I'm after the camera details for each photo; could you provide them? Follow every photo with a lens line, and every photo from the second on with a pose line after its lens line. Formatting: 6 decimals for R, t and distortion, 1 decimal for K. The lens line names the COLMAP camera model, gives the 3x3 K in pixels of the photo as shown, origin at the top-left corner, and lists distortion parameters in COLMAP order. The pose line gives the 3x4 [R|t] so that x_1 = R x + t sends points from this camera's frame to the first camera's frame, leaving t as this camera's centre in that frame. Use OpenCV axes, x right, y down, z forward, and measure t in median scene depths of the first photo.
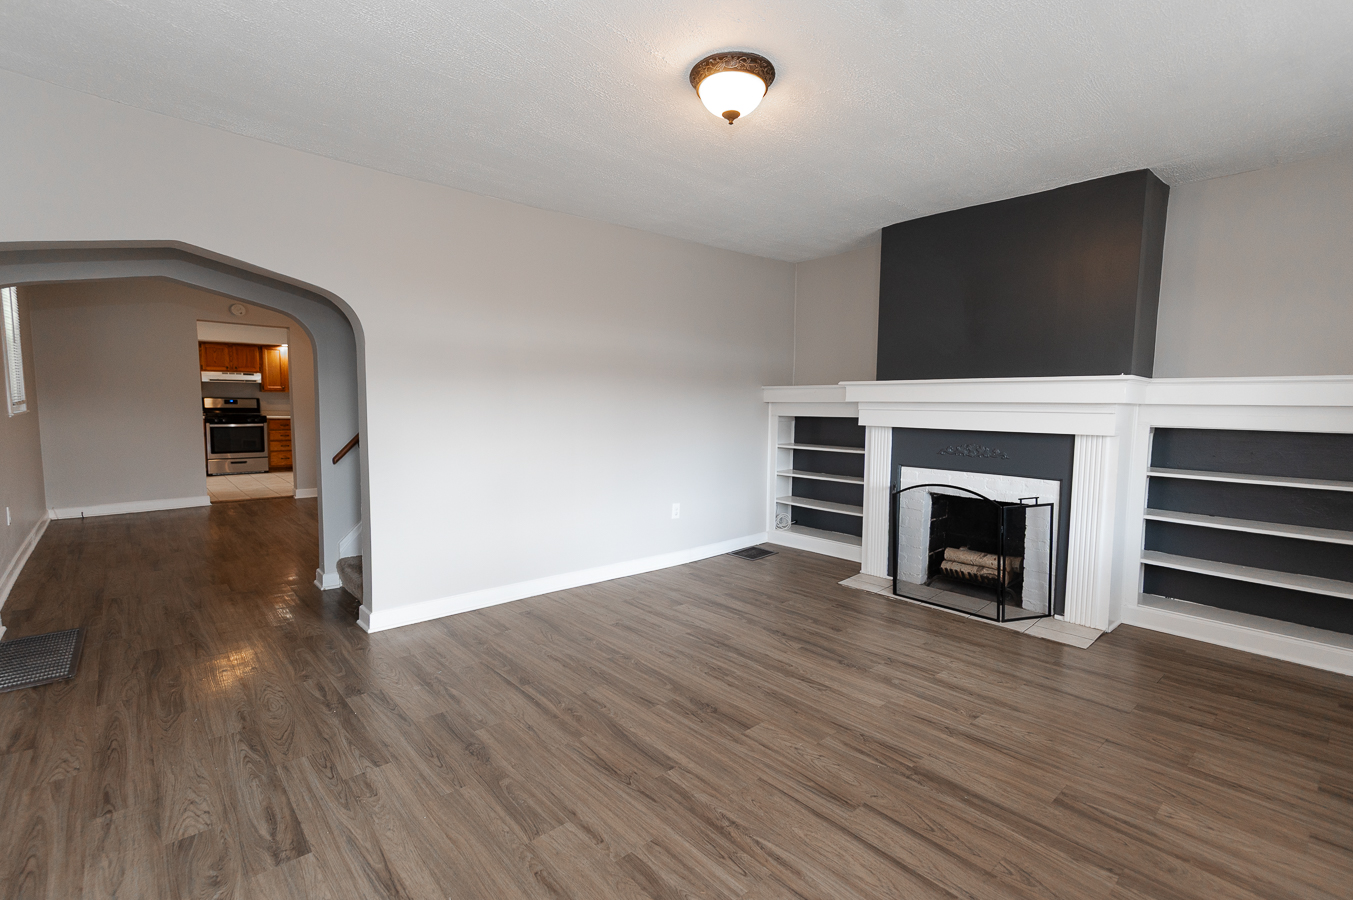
lens RADIAL K [[619.1, 0, 673.7], [0, 619.1, 448.8], [0, 0, 1]] dist [0.048873, -0.015290]
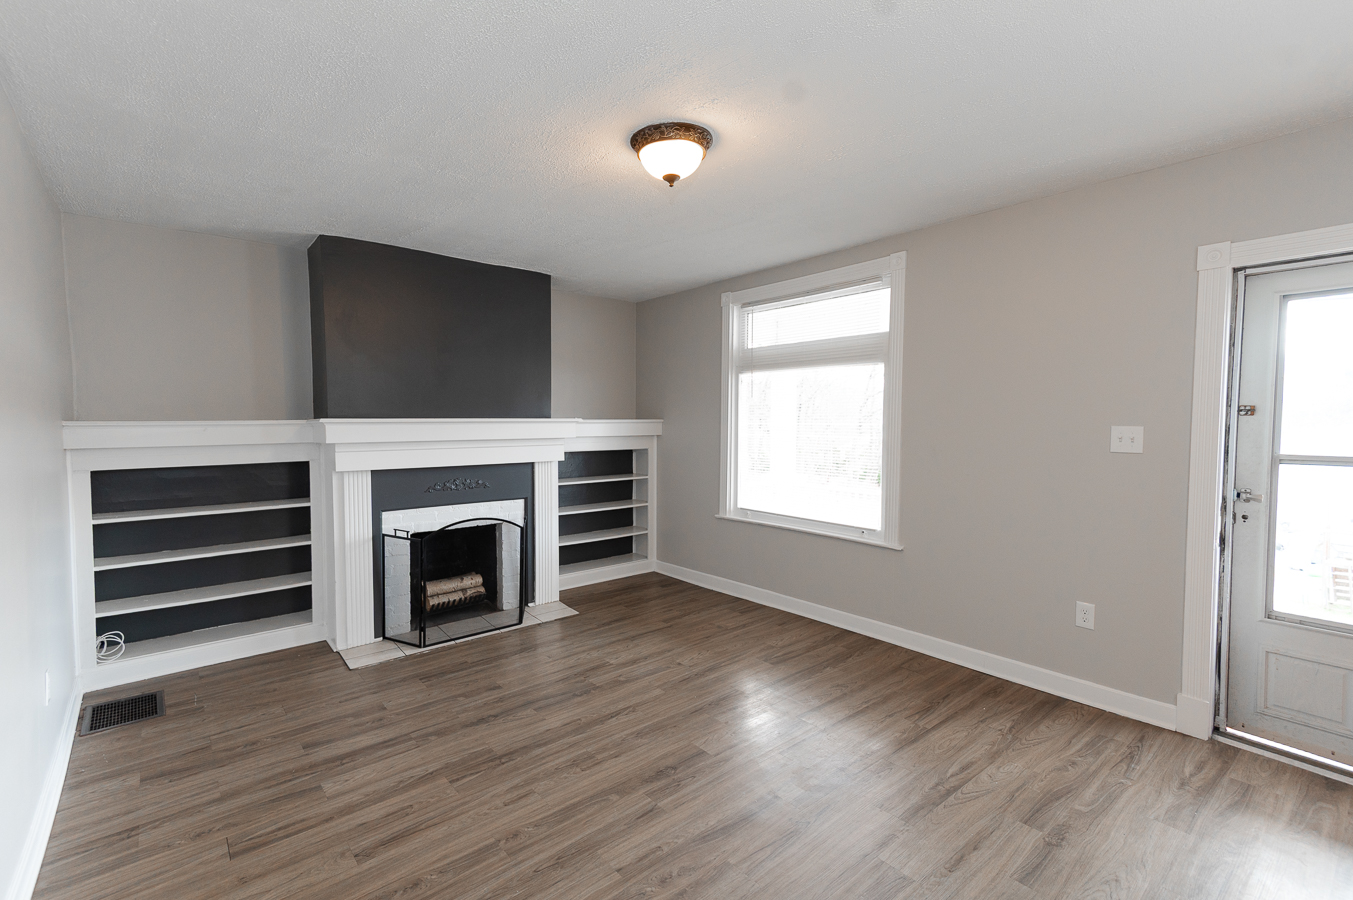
lens RADIAL K [[611.6, 0, 673.5], [0, 611.6, 446.1], [0, 0, 1]] dist [0.025282, -0.000609]
pose [[0.031332, -0.052687, 0.998119, -0.632287], [0.082478, 0.995340, 0.049952, -0.095841], [-0.996100, 0.080757, 0.035532, 0.667656]]
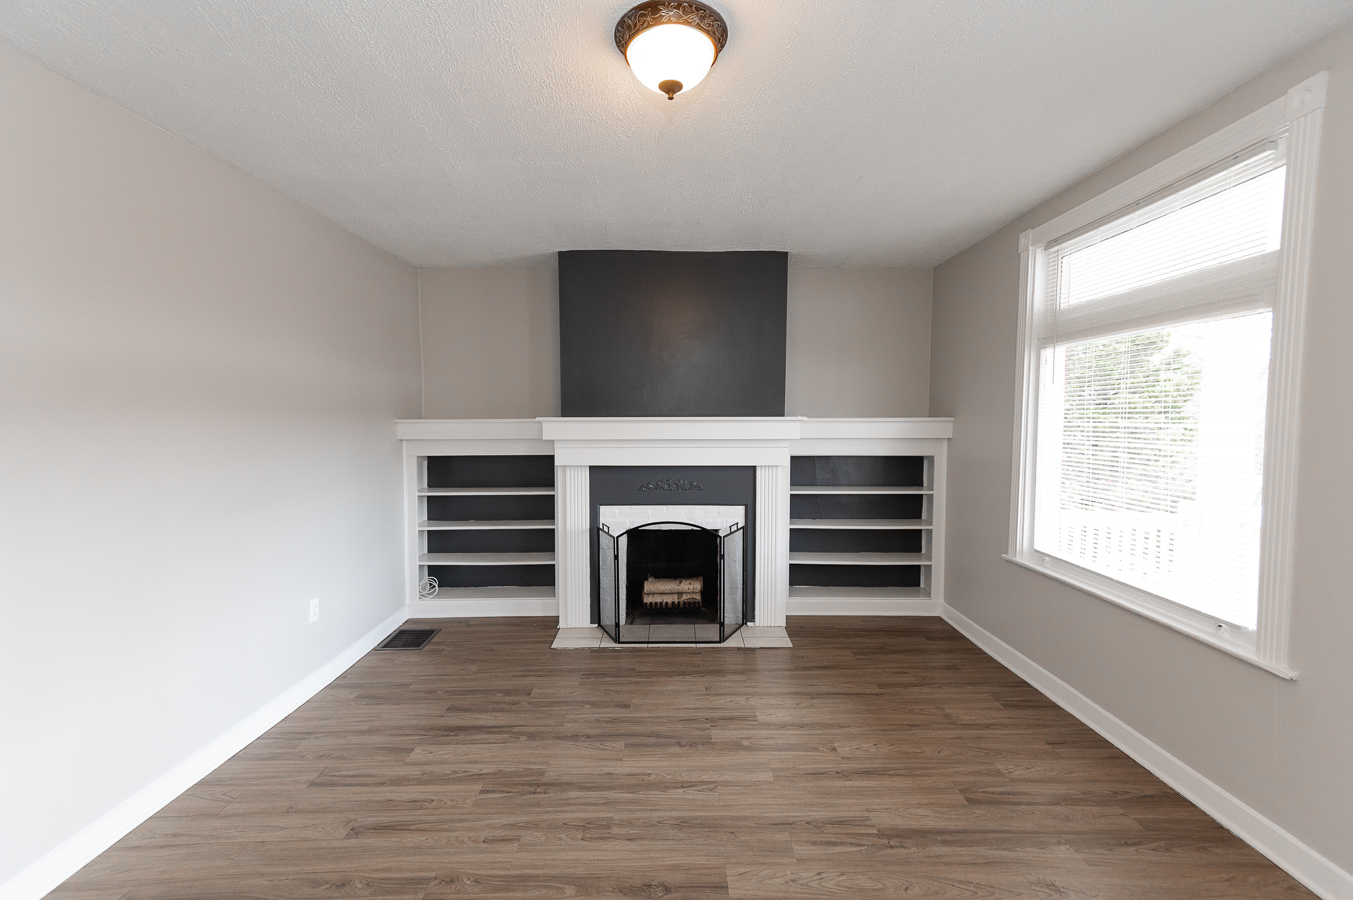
lens RADIAL K [[619.1, 0, 673.7], [0, 619.1, 448.8], [0, 0, 1]] dist [0.048873, -0.015290]
pose [[0.664102, -0.046929, 0.746167, -0.327591], [0.066881, 0.997756, 0.003226, -0.067880], [-0.744644, 0.047762, 0.665750, 0.346397]]
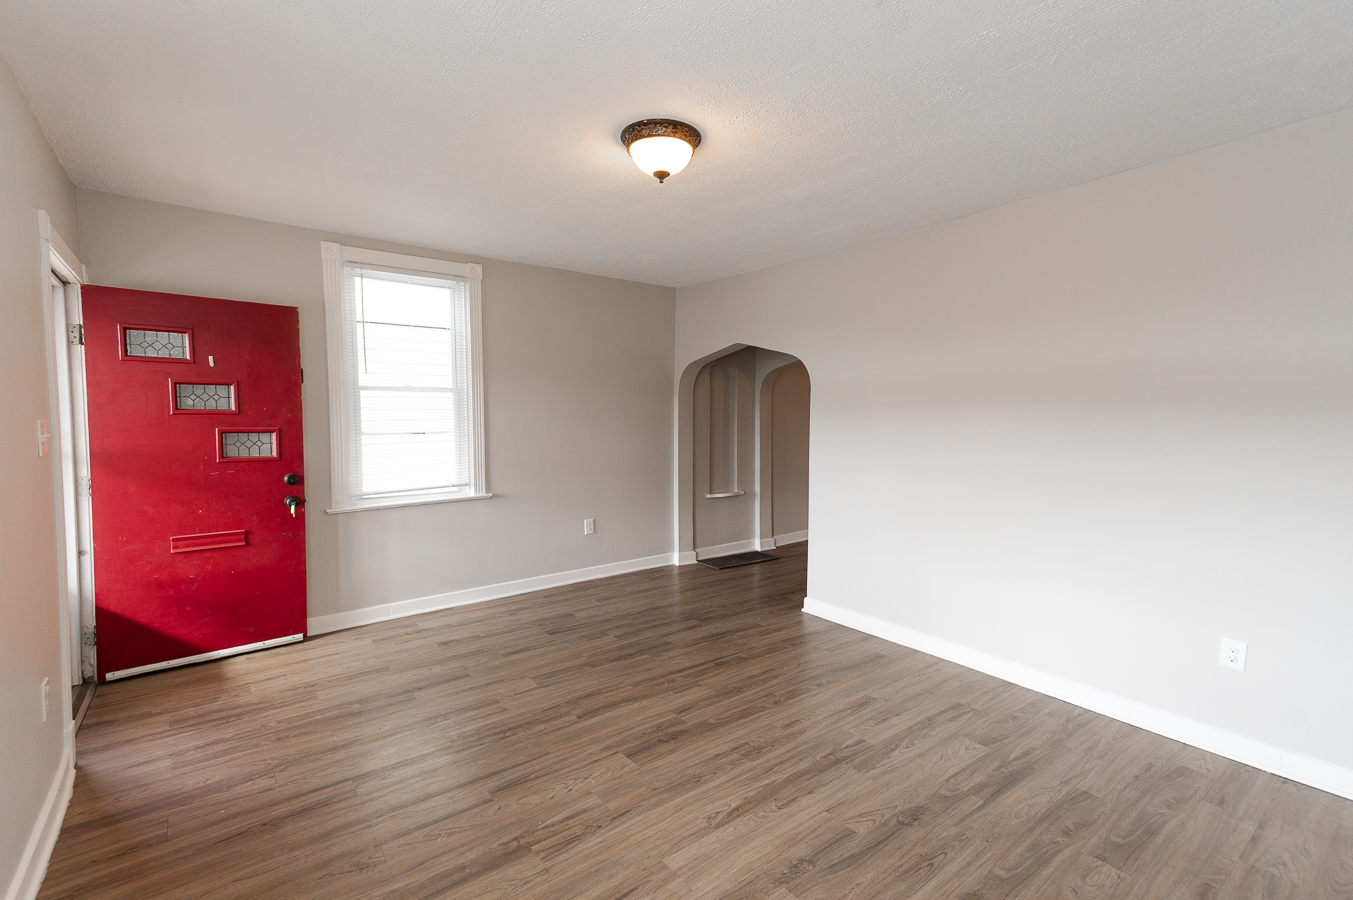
lens RADIAL K [[619.1, 0, 673.7], [0, 619.1, 448.8], [0, 0, 1]] dist [0.048873, -0.015290]
pose [[-0.064279, 0.048562, -0.996750, 0.778138], [-0.082126, 0.995170, 0.053781, -0.087317], [0.994547, 0.085316, -0.059981, 0.752327]]
